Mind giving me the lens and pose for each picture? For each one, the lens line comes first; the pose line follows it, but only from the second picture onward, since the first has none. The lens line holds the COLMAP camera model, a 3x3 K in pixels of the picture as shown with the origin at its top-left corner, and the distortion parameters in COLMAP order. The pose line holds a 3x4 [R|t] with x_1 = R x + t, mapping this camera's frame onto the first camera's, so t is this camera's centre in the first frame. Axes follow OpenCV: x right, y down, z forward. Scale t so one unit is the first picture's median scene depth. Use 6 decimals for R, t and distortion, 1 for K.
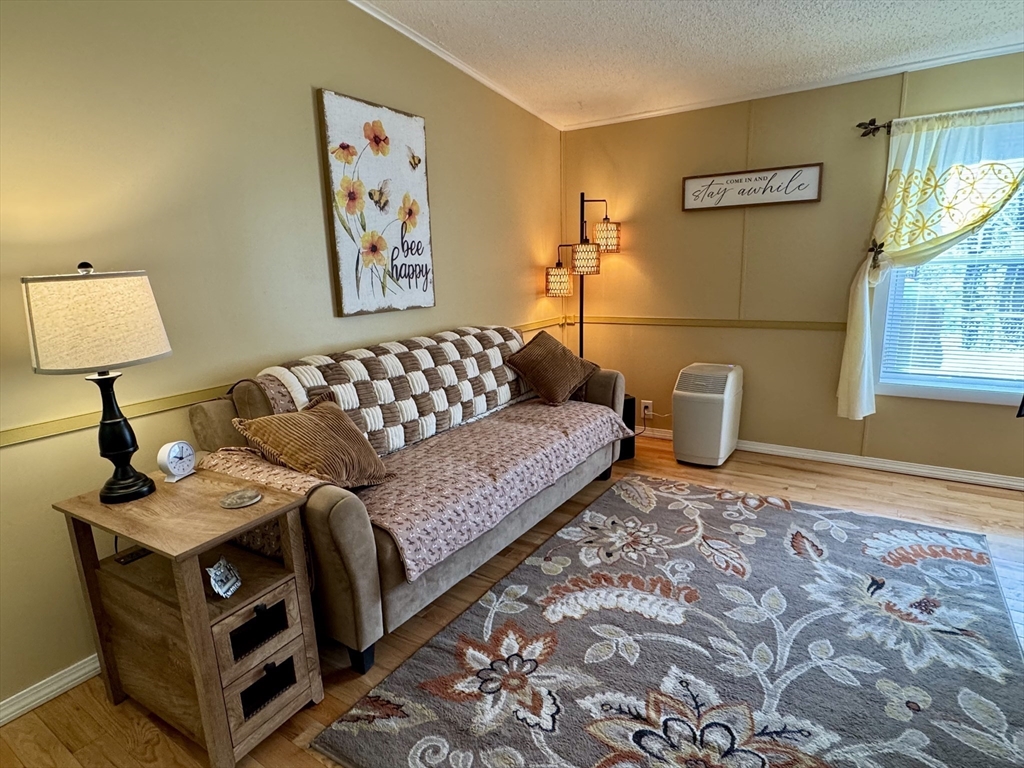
lens RADIAL K [[561.1, 0, 512.0], [0, 561.1, 384.0], [0, 0, 1]] dist [-0.003392, -0.000773]
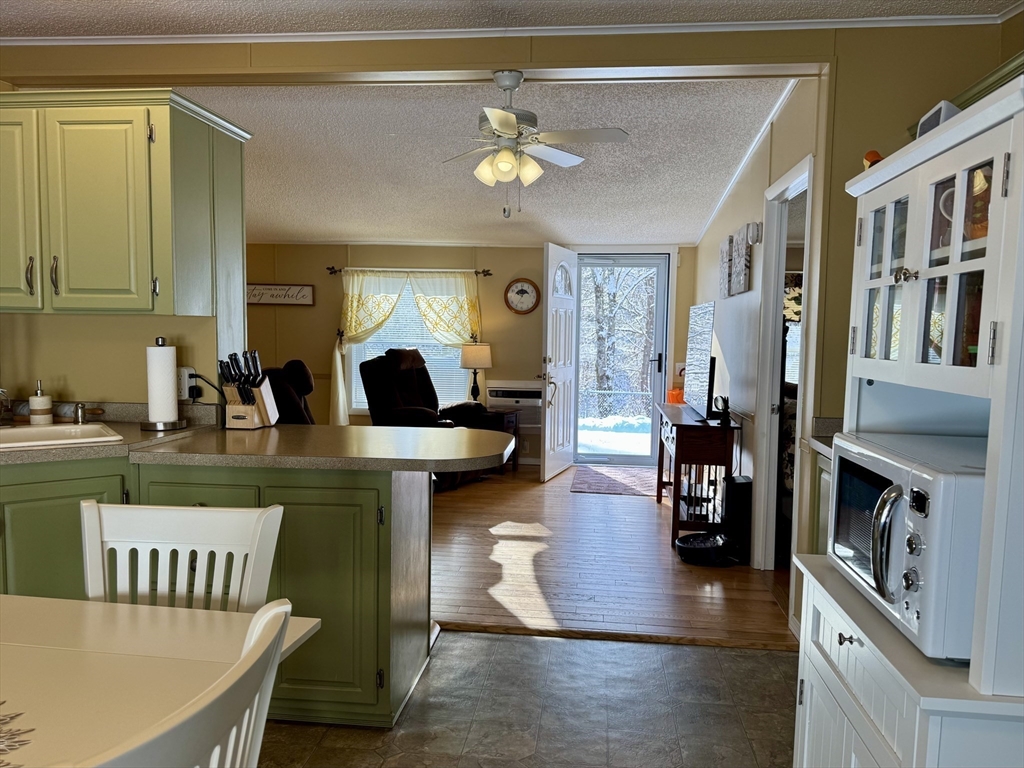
lens RADIAL K [[767.0, 0, 514.9], [0, 767.0, 404.4], [0, 0, 1]] dist [0.116372, -0.081934]
pose [[0.886561, 0.003369, 0.462599, -0.020210], [0.052746, 0.992716, -0.108316, 0.323131], [-0.459595, 0.120429, 0.879926, -1.612712]]
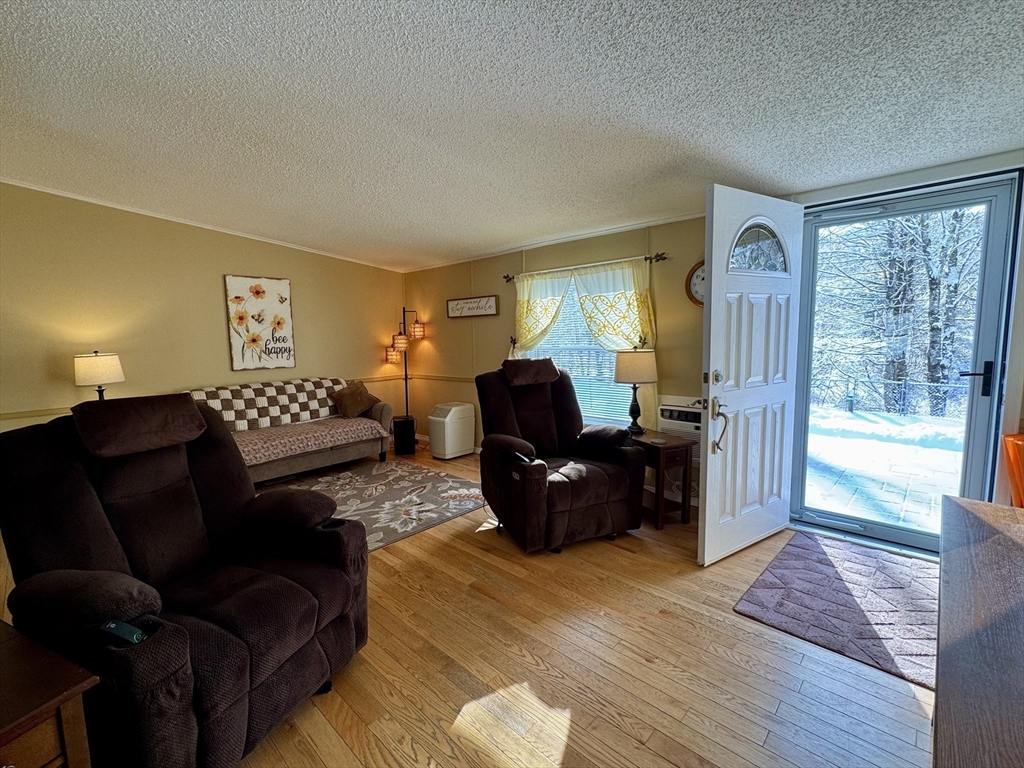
lens RADIAL K [[453.7, 0, 483.3], [0, 453.7, 385.0], [0, 0, 1]] dist [-0.000670, 0.000162]
pose [[0.978548, 0.030482, -0.203752, 0.936032], [-0.049836, 0.994645, -0.090540, 0.044010], [0.199901, 0.098752, 0.974827, -0.498010]]
